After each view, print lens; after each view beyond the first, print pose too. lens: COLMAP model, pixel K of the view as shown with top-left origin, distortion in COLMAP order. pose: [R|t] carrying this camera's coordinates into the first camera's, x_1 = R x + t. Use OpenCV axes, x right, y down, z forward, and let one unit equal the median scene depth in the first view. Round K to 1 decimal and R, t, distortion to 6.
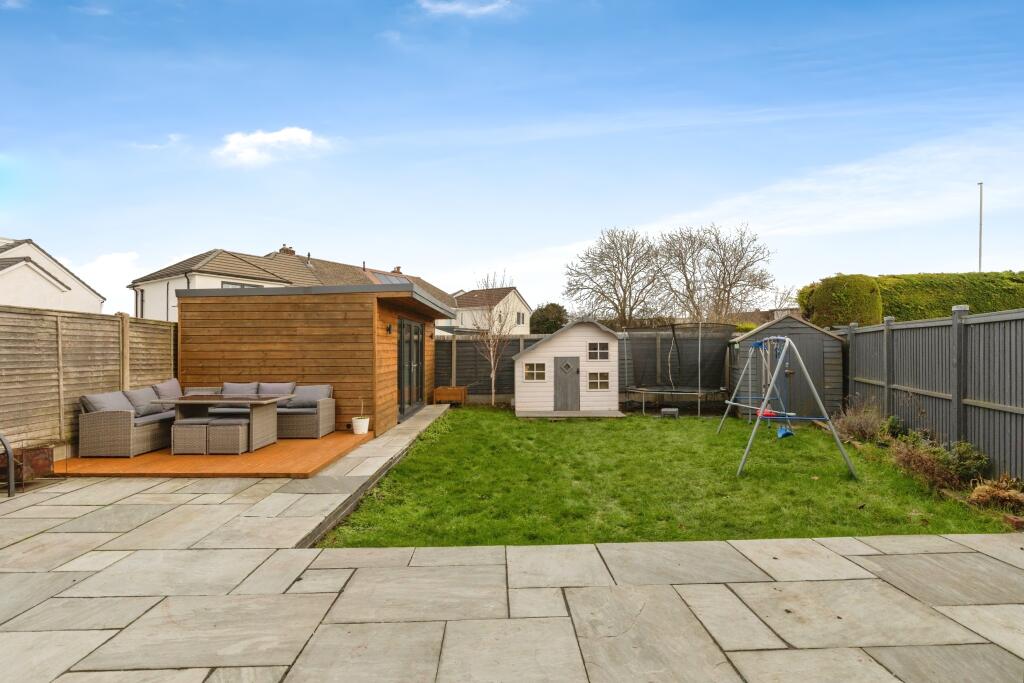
lens RADIAL K [[477.9, 0, 511.8], [0, 477.9, 346.6], [0, 0, 1]] dist [-0.003660, 0.000563]
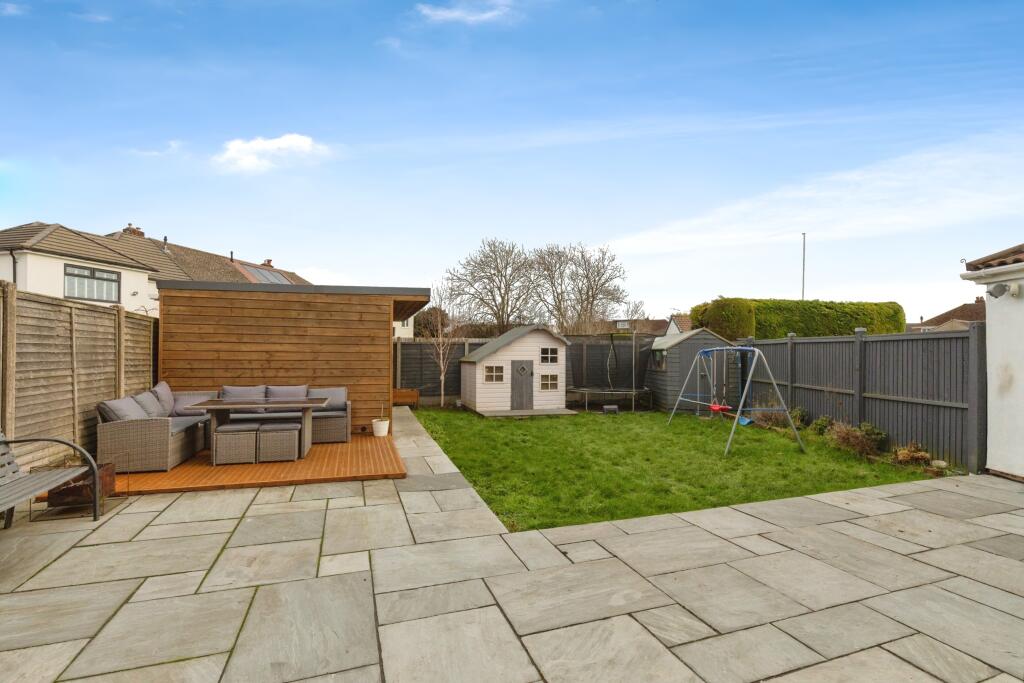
lens RADIAL K [[468.0, 0, 512.9], [0, 468.0, 351.7], [0, 0, 1]] dist [0.007462, -0.000930]
pose [[0.952107, 0.014997, 0.305397, -0.433829], [-0.016476, 0.999862, 0.002264, -0.000984], [-0.305321, -0.007187, 0.952222, -0.020632]]
